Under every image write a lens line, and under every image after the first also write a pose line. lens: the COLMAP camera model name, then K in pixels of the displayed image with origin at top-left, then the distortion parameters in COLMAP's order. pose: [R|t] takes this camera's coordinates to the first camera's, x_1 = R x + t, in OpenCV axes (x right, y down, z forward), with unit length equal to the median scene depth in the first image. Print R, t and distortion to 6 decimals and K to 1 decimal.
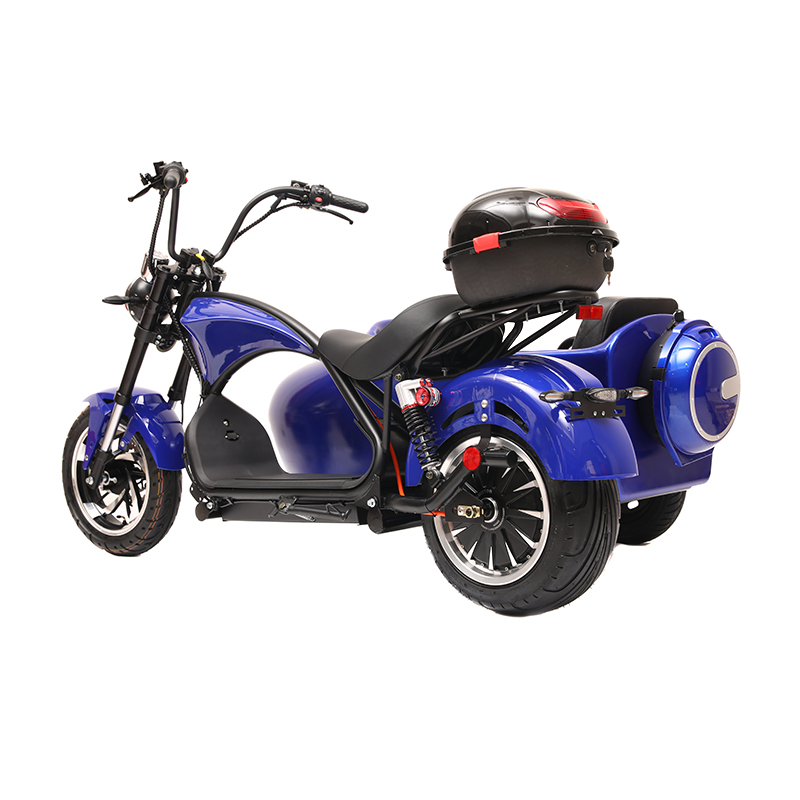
lens RADIAL K [[1124.6, 0, 430.6], [0, 1124.6, 418.3], [0, 0, 1]] dist [0.017195, 0.000000]
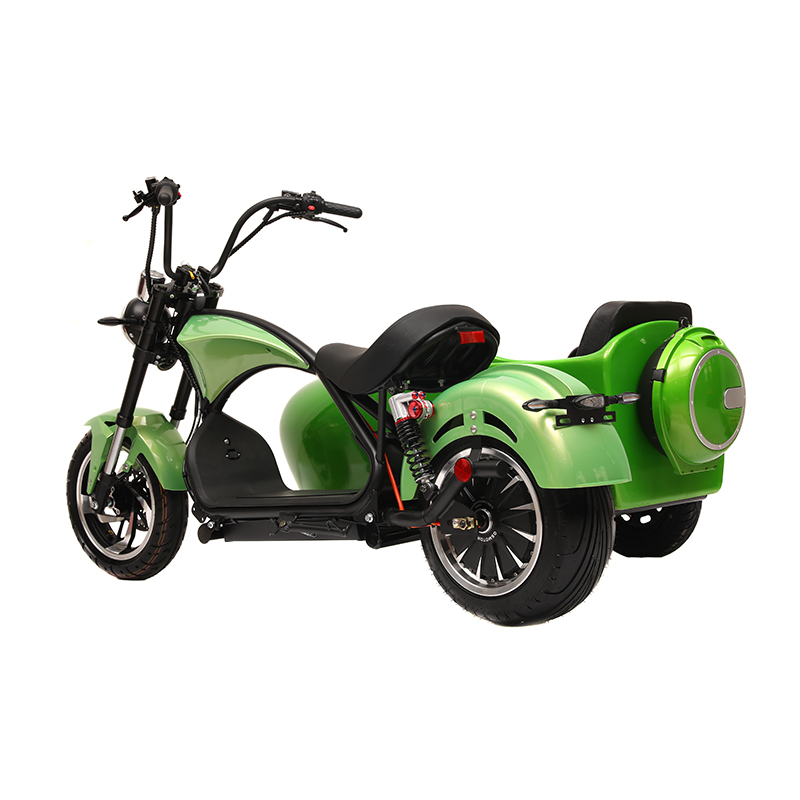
lens RADIAL K [[2167.8, 0, 399.4], [0, 2167.8, 400.7], [0, 0, 1]] dist [0.396399, 0.000000]
pose [[0.986287, -0.035302, -0.161220, 0.279564], [0.034615, 0.999376, -0.007071, -0.013344], [0.161369, 0.001393, 0.986893, -0.866936]]
